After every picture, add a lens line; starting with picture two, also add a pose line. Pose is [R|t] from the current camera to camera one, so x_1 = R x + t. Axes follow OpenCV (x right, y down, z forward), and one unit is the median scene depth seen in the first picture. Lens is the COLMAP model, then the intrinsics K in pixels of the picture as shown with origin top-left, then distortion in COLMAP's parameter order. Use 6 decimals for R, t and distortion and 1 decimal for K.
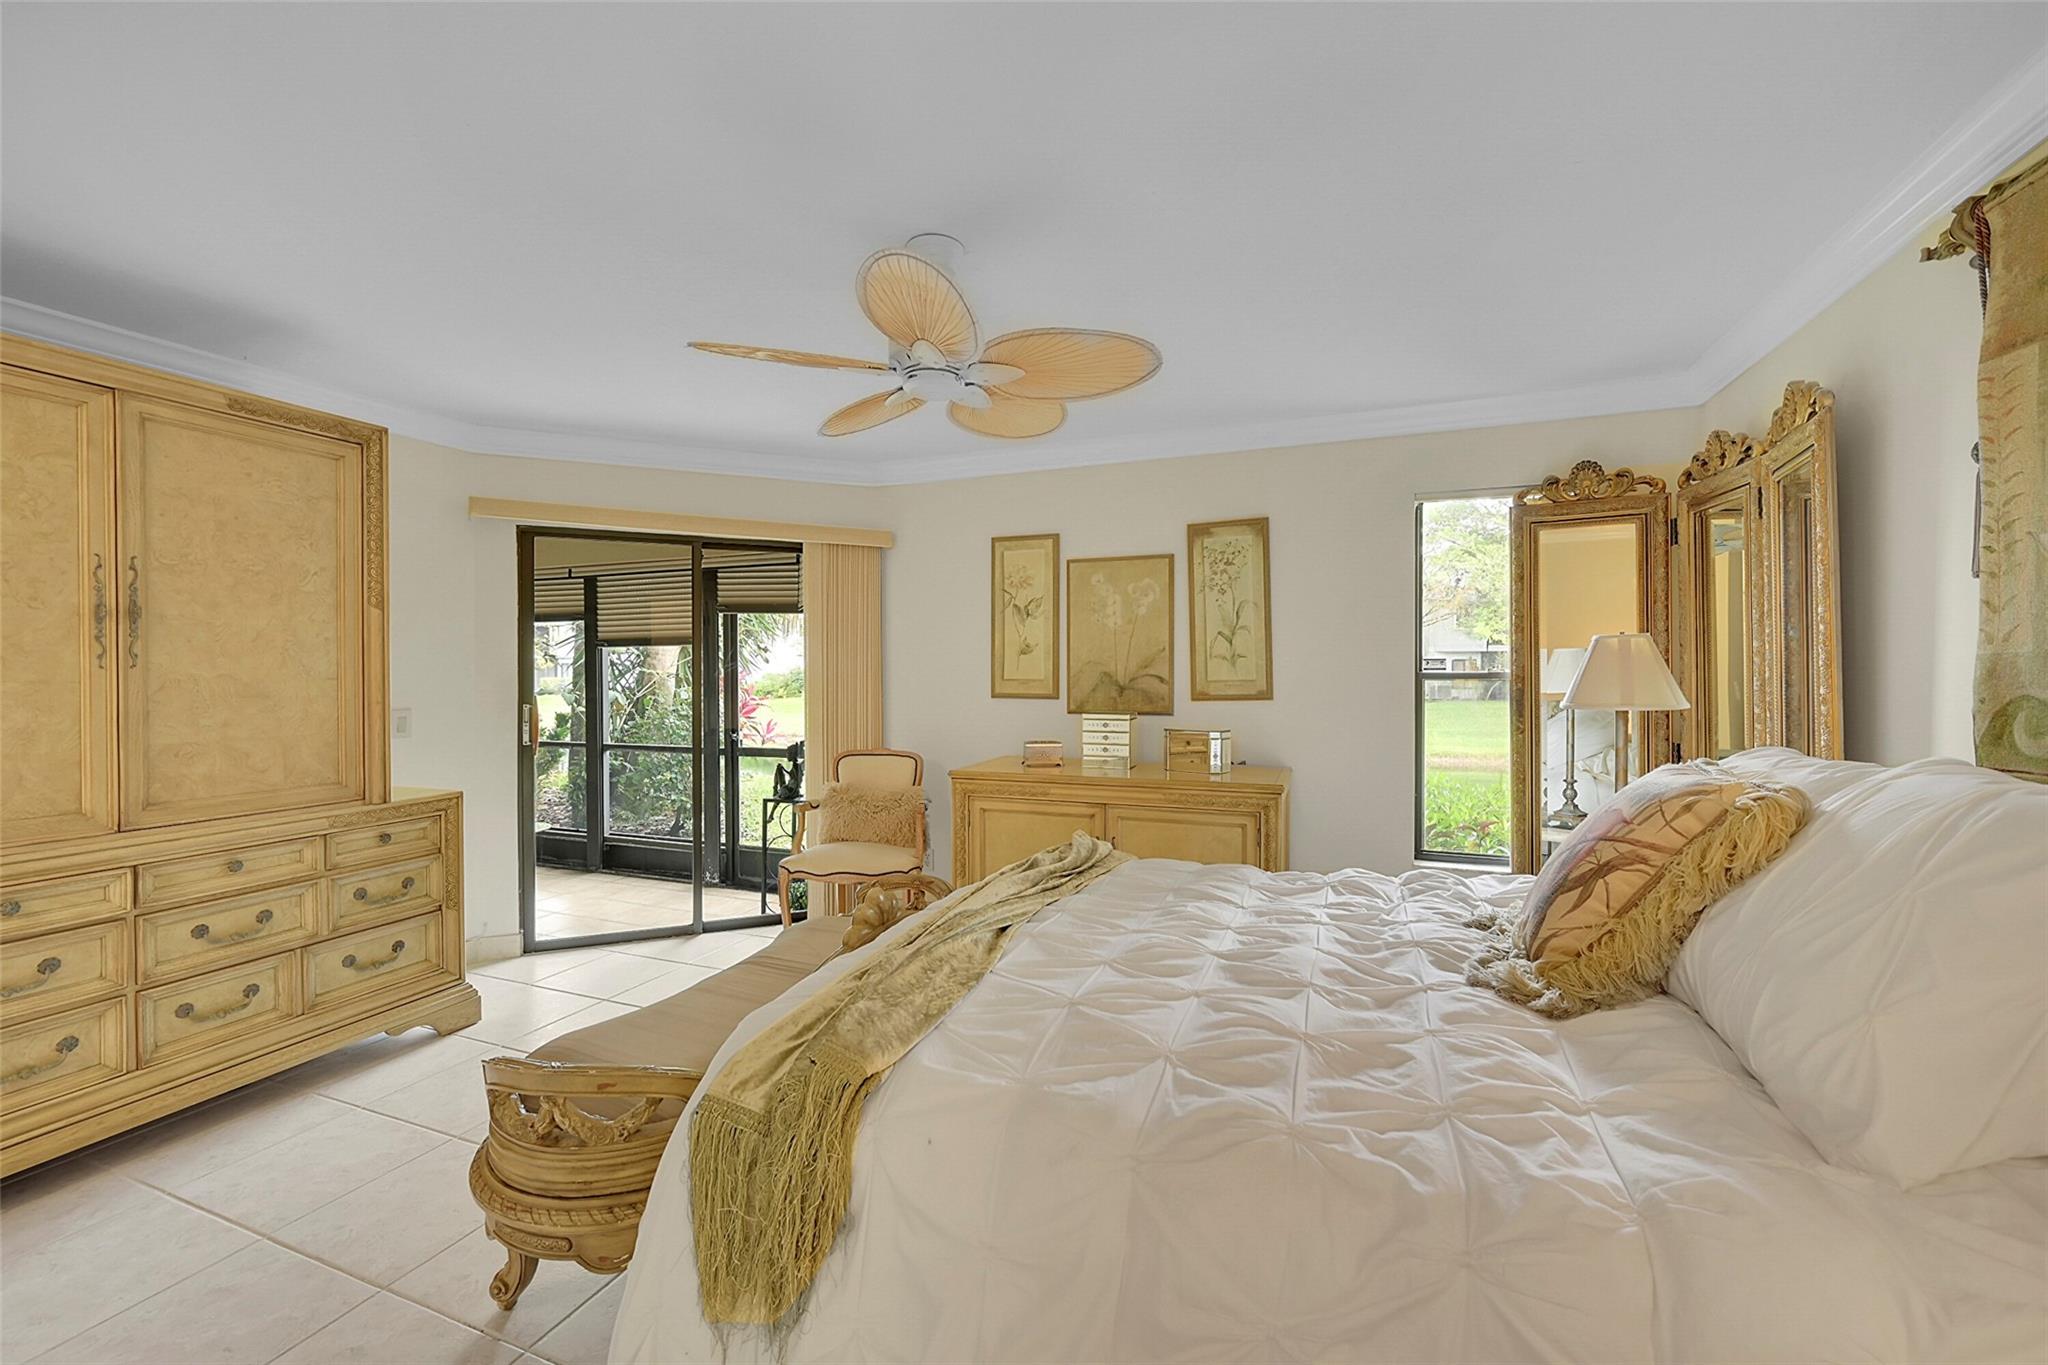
lens RADIAL K [[814.6, 0, 1037.3], [0, 814.6, 675.1], [0, 0, 1]] dist [0.000021, 0.000276]
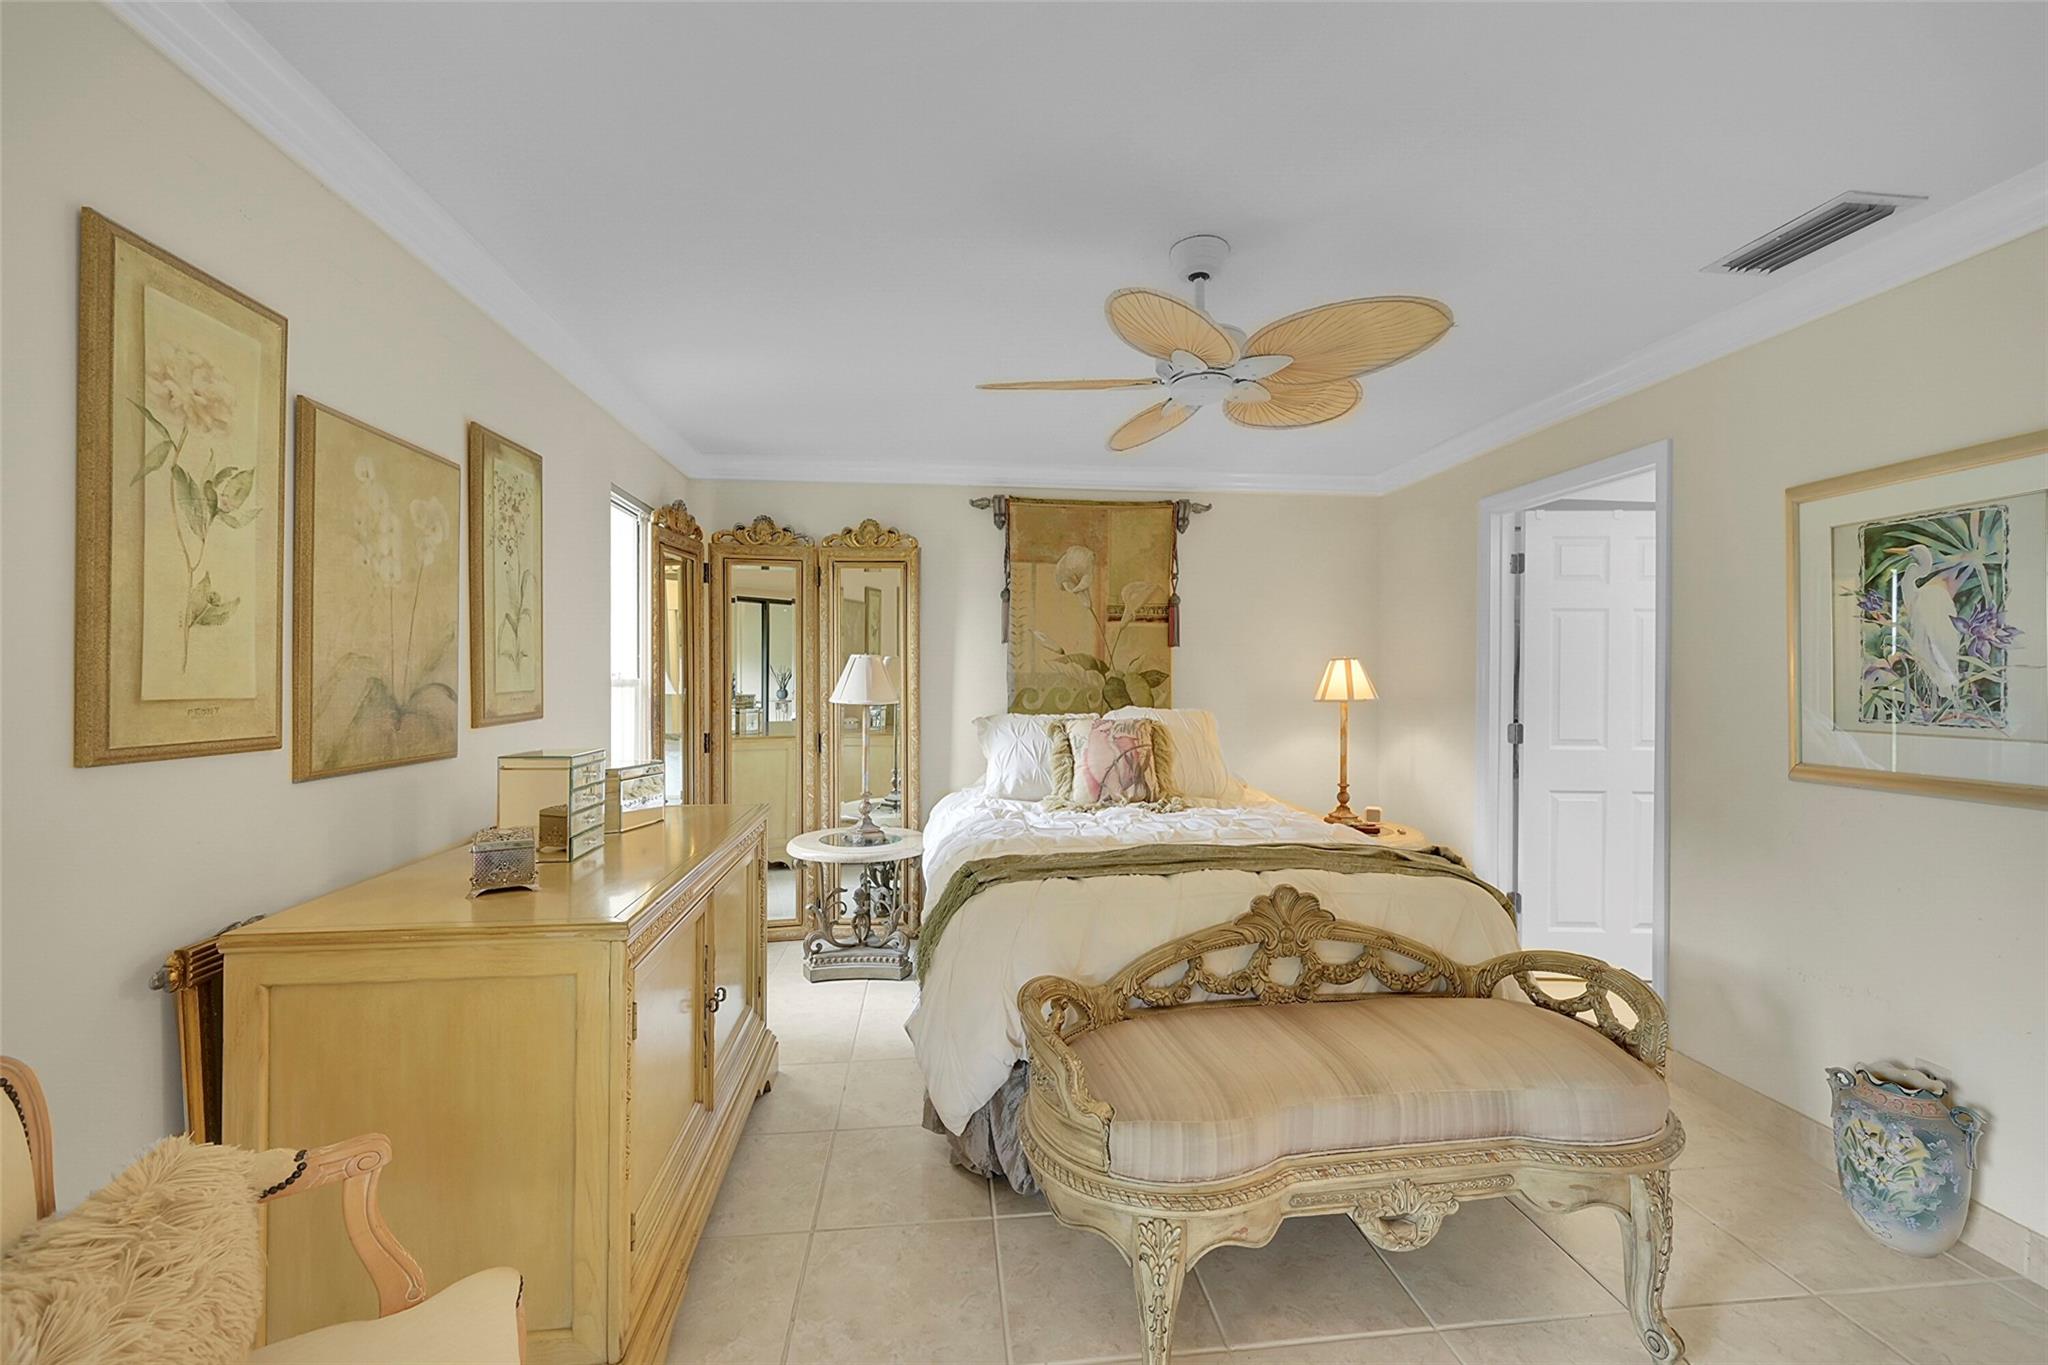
lens RADIAL K [[814.6, 0, 1024.5], [0, 814.6, 676.7], [0, 0, 1]] dist [0.000021, 0.000276]
pose [[-0.458360, 0.003710, 0.888759, -0.498098], [0.002860, 0.999992, -0.002700, -0.002300], [-0.888762, 0.001305, -0.458368, 0.905083]]
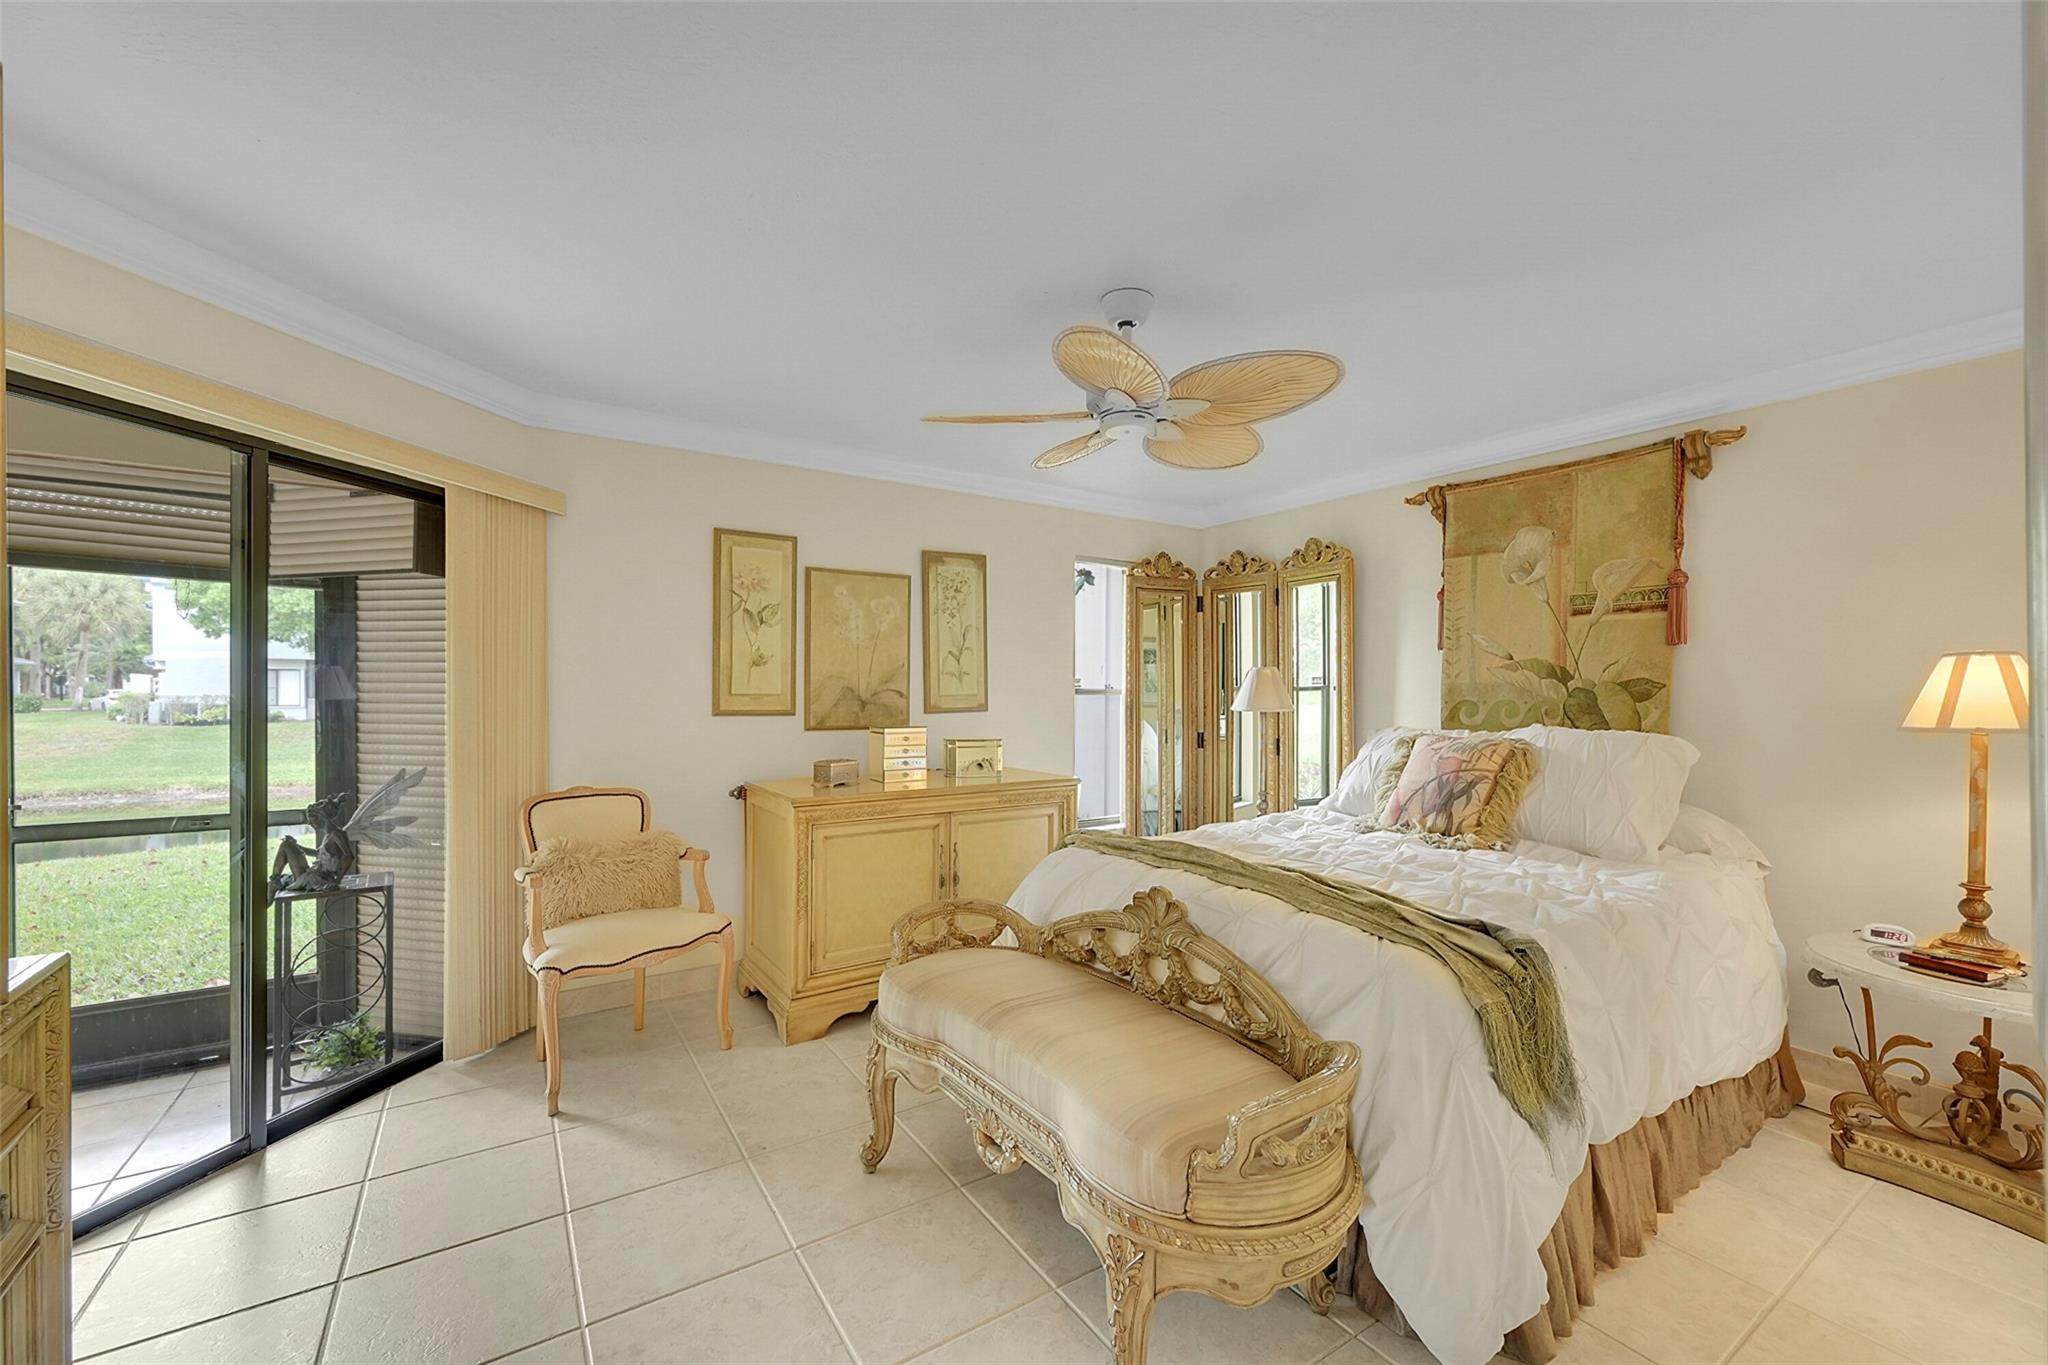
lens RADIAL K [[814.6, 0, 1025.5], [0, 814.6, 687.4], [0, 0, 1]] dist [0.000021, 0.000276]
pose [[0.578841, 0.005674, 0.815420, -0.604610], [-0.003047, 0.999984, -0.004795, 0.001164], [-0.815434, 0.000291, 0.578849, 0.263231]]
